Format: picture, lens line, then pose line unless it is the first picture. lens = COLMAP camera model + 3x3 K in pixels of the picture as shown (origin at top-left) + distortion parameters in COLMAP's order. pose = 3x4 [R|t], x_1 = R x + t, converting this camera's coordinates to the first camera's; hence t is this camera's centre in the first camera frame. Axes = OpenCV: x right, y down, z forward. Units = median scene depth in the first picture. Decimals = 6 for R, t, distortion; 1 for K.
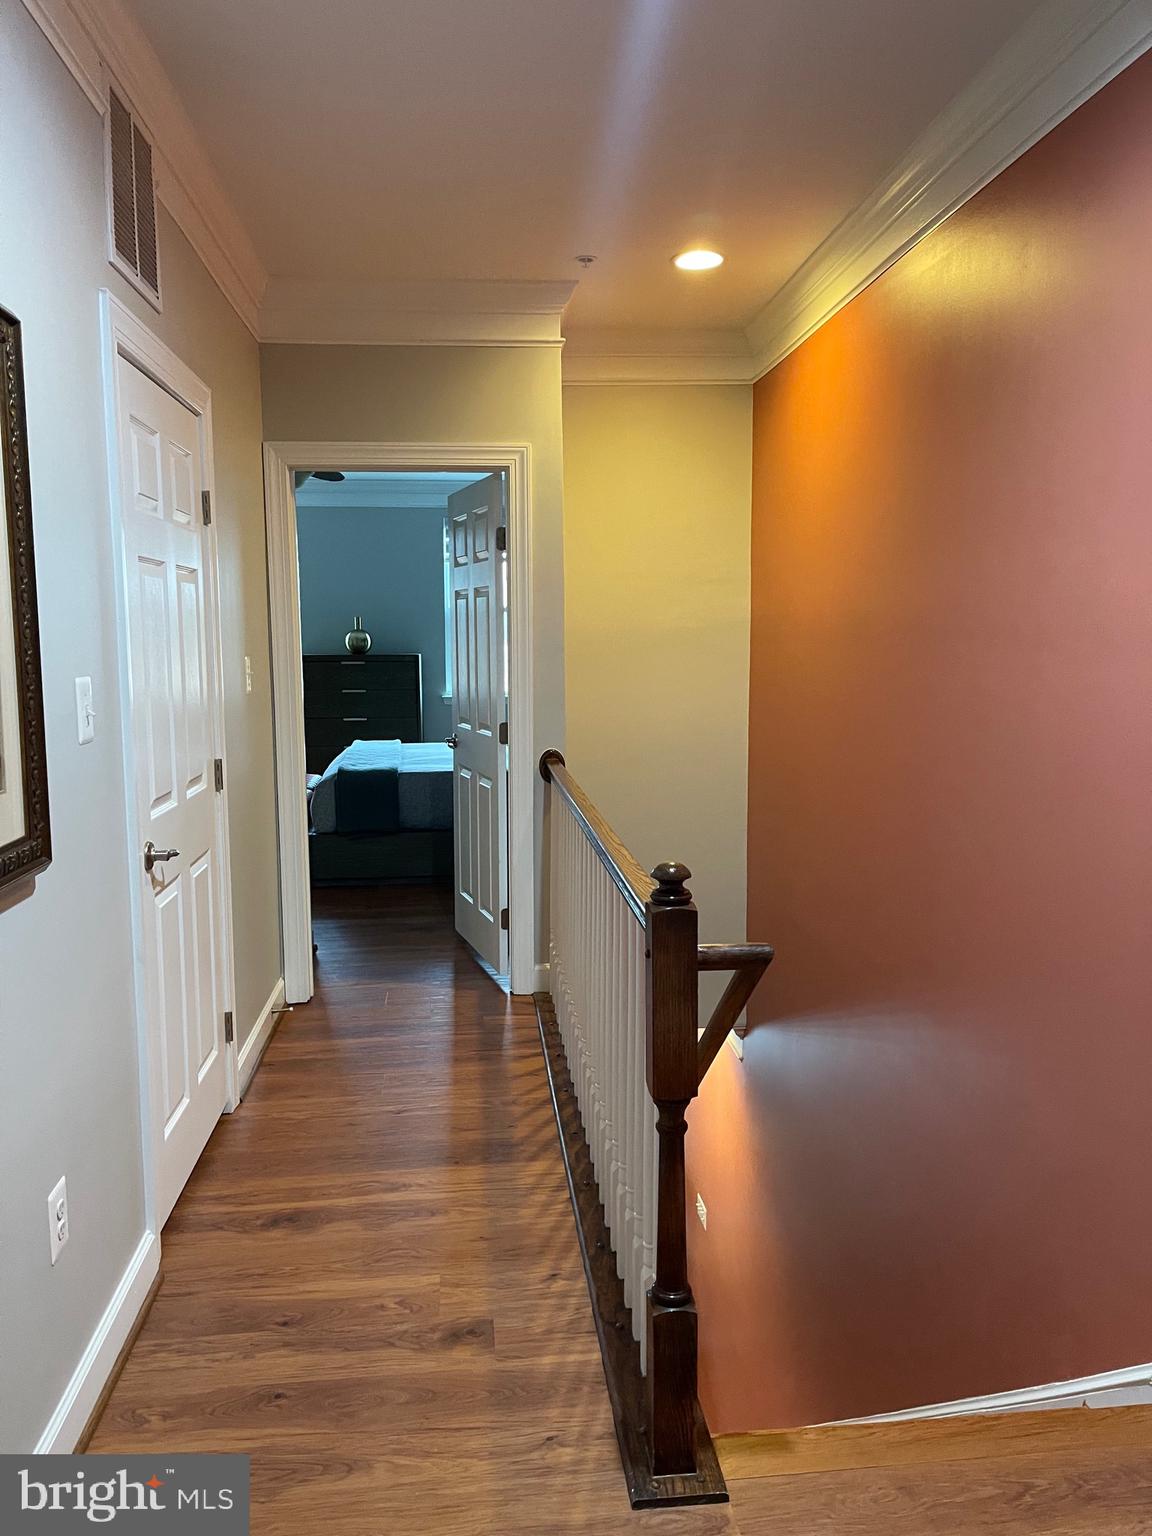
lens RADIAL K [[1151.4, 0, 576.0], [0, 1151.4, 768.0], [0, 0, 1]] dist [0.060442, -0.073674]
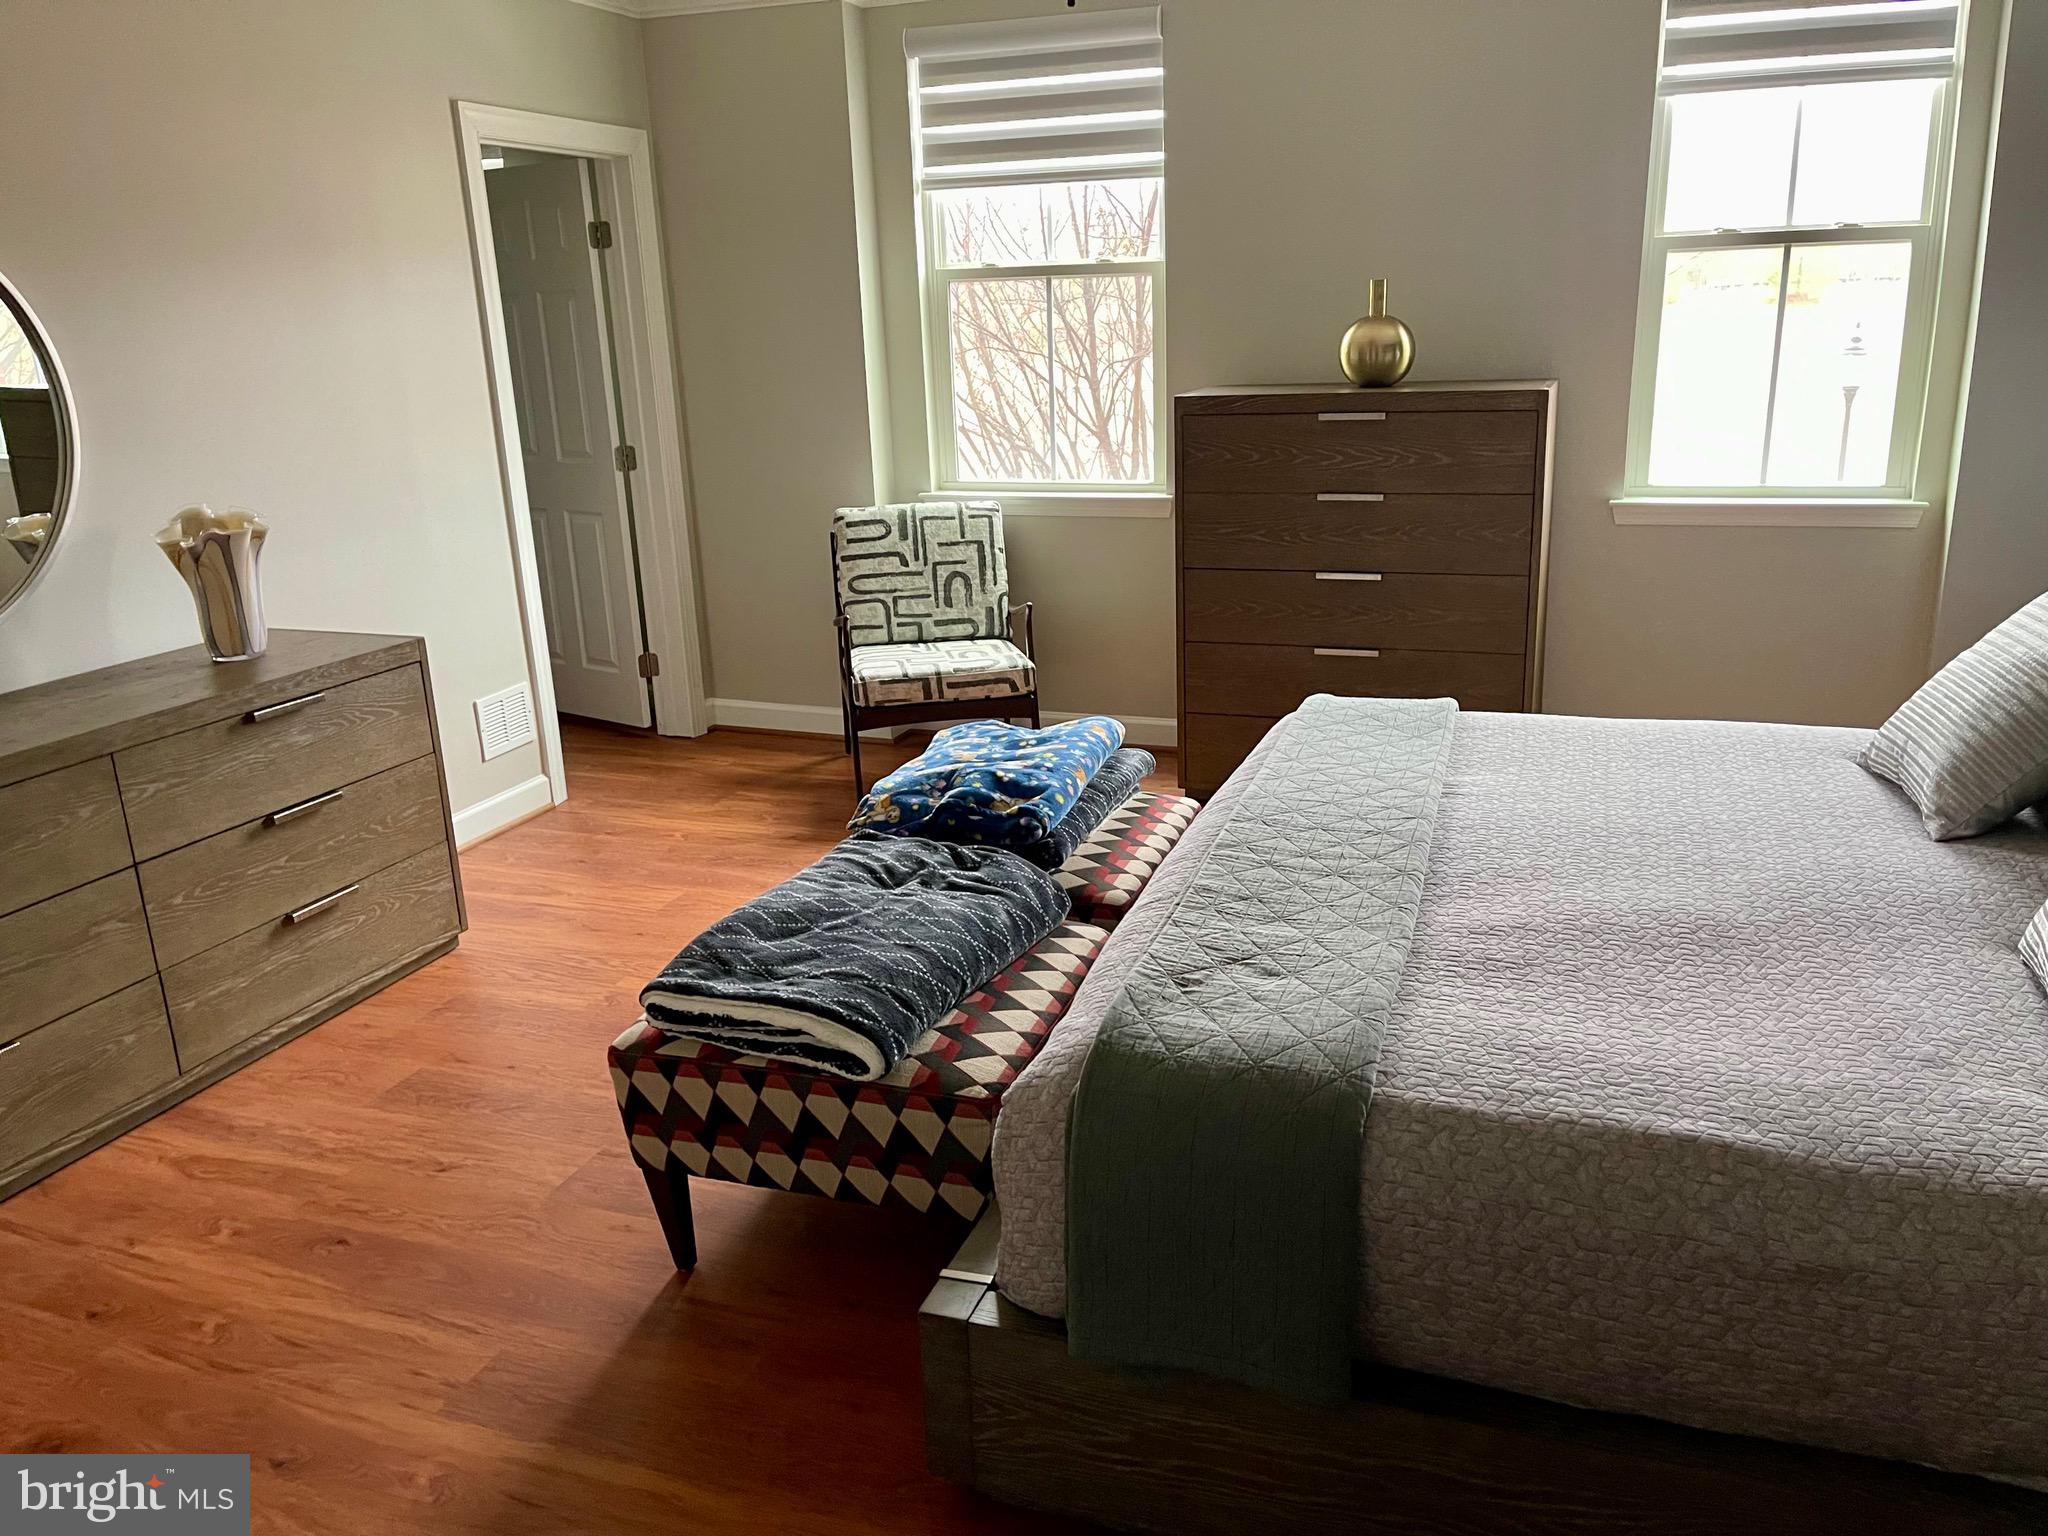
lens RADIAL K [[1535.2, 0, 1059.9], [0, 1535.2, 731.6], [0, 0, 1]] dist [0.060442, -0.073674]
pose [[0.904989, 0.094825, -0.414732, -0.221731], [-0.024377, 0.984800, 0.171973, -0.236841], [0.424735, -0.145524, 0.893545, 1.672394]]
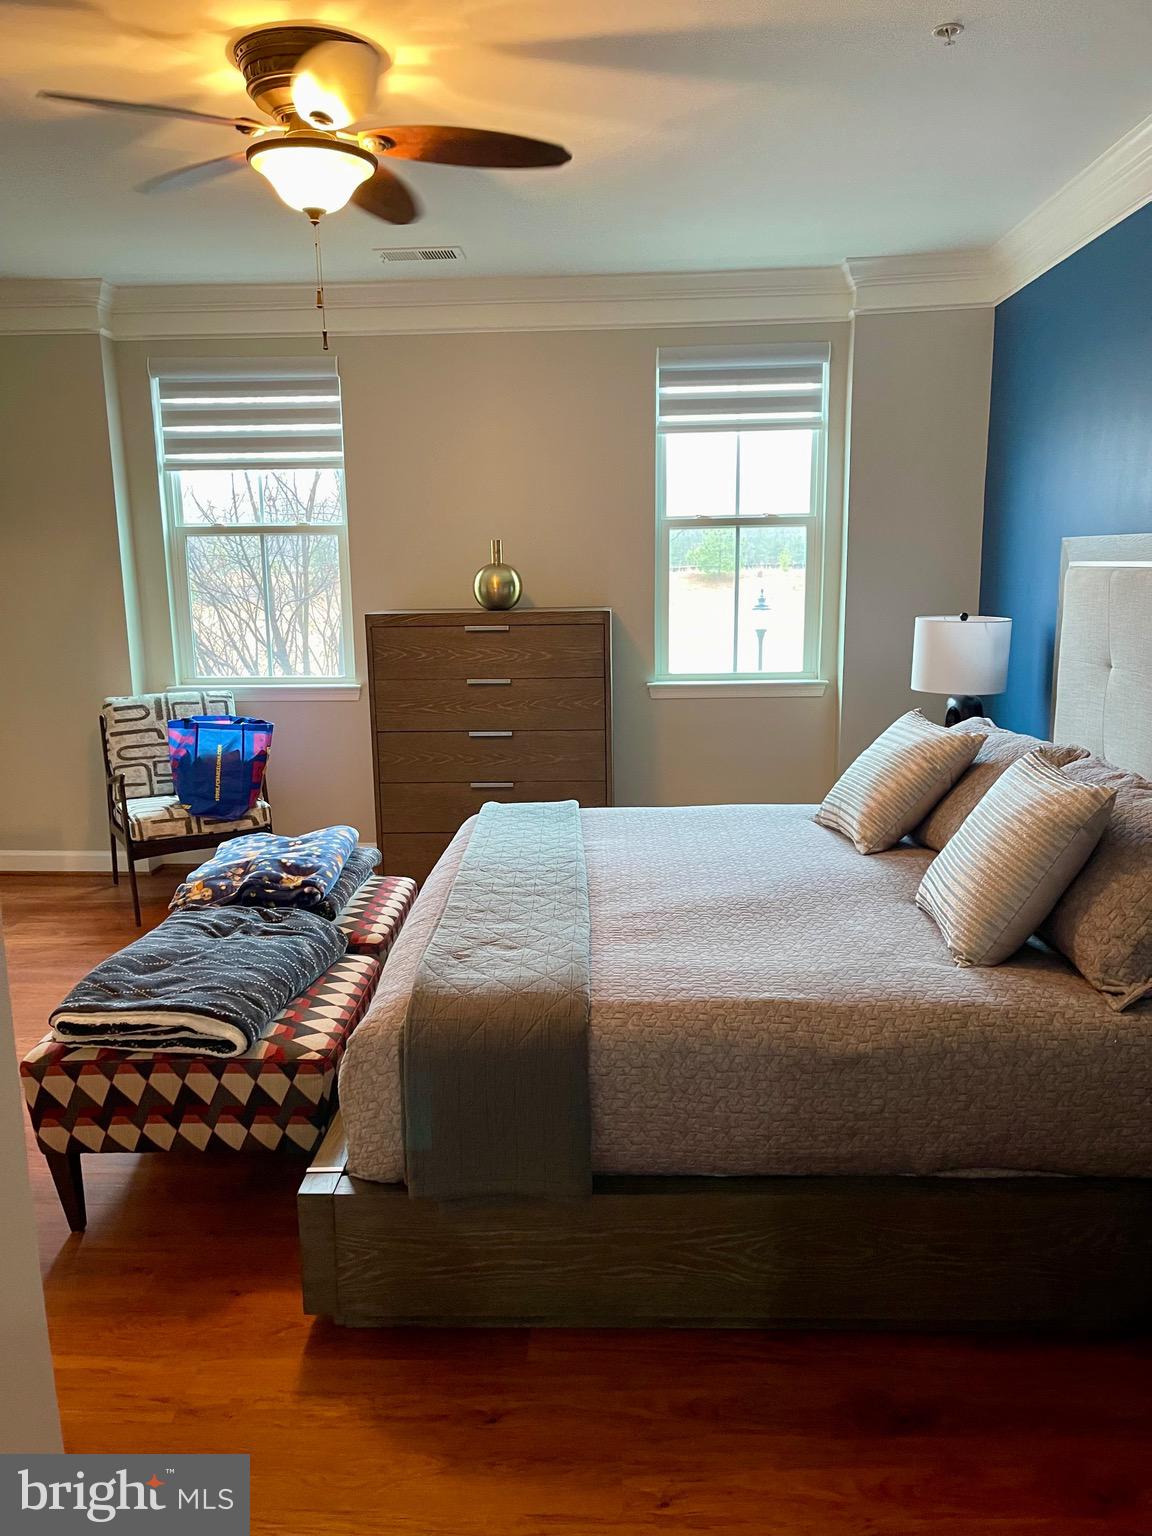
lens RADIAL K [[1151.4, 0, 576.0], [0, 1151.4, 768.0], [0, 0, 1]] dist [0.060442, -0.073674]
pose [[0.991468, 0.015521, -0.129423, -0.264800], [-0.007404, 0.997988, 0.062968, -0.190158], [0.130140, -0.061472, 0.989588, 1.517115]]
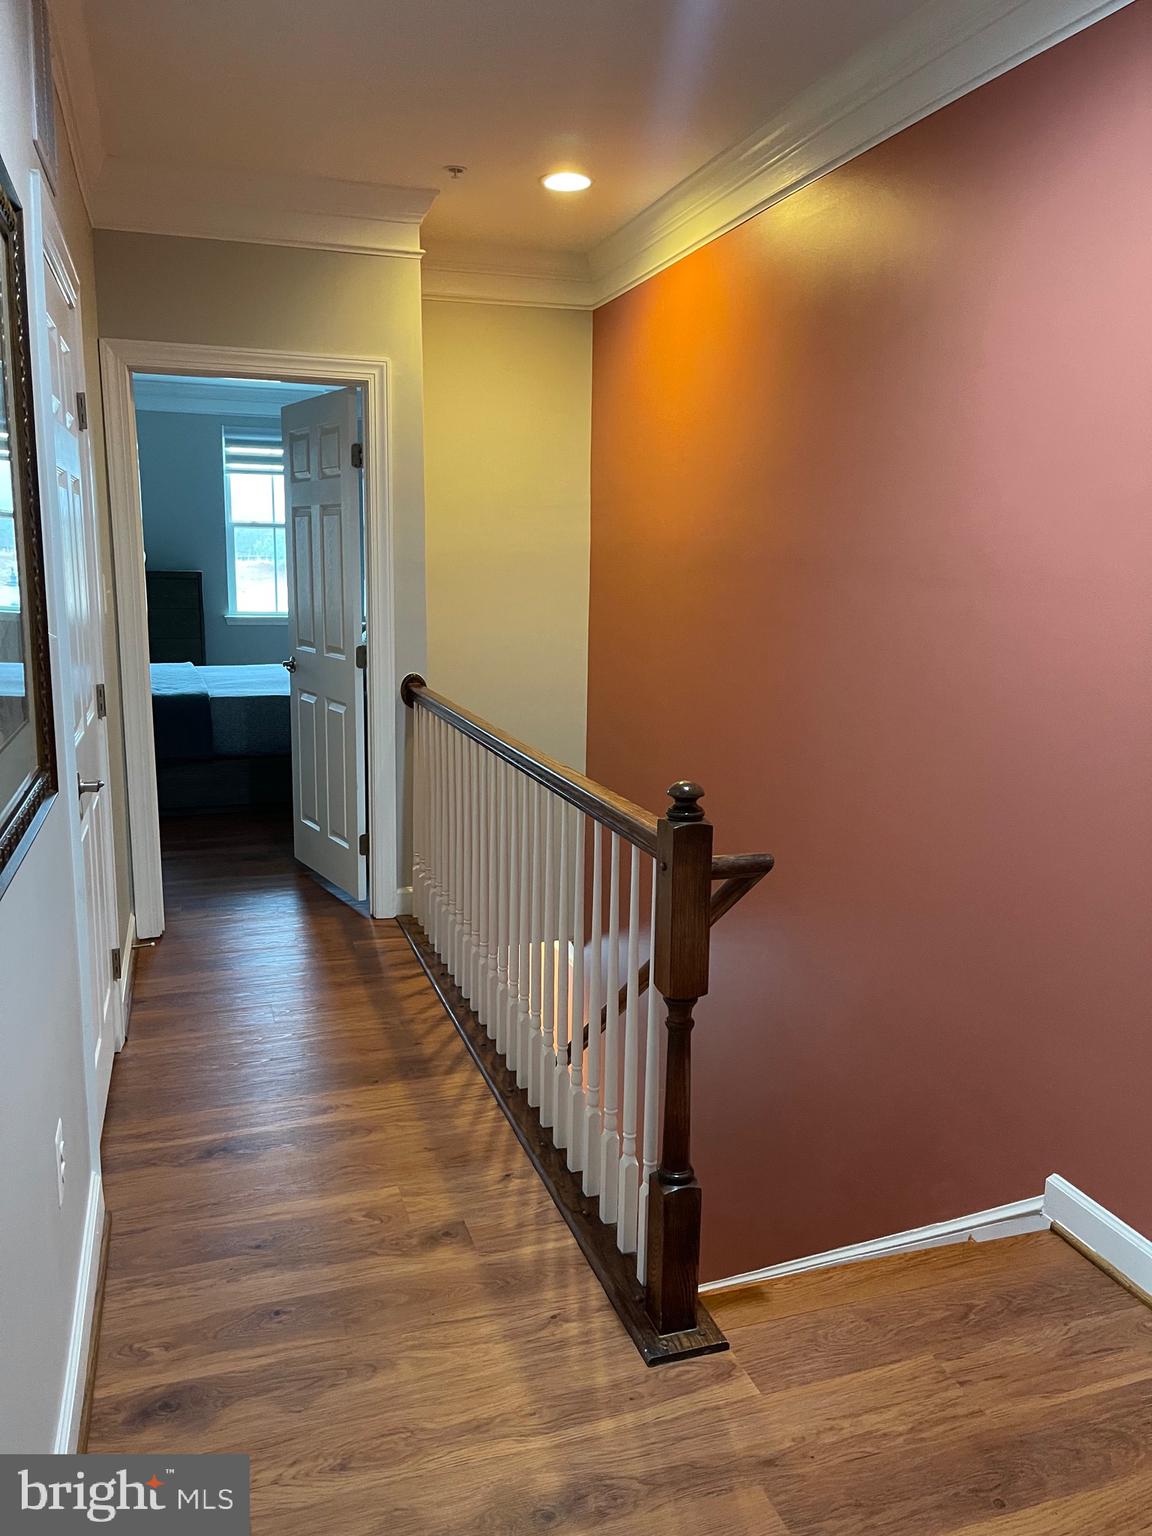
lens RADIAL K [[1156.0, 0, 576.0], [0, 1156.0, 768.0], [0, 0, 1]] dist [0.055203, -0.055279]
pose [[0.974001, -0.018066, 0.225822, -0.177749], [0.003028, 0.997764, 0.066763, -0.002027], [-0.226523, -0.064344, 0.971878, -0.014976]]
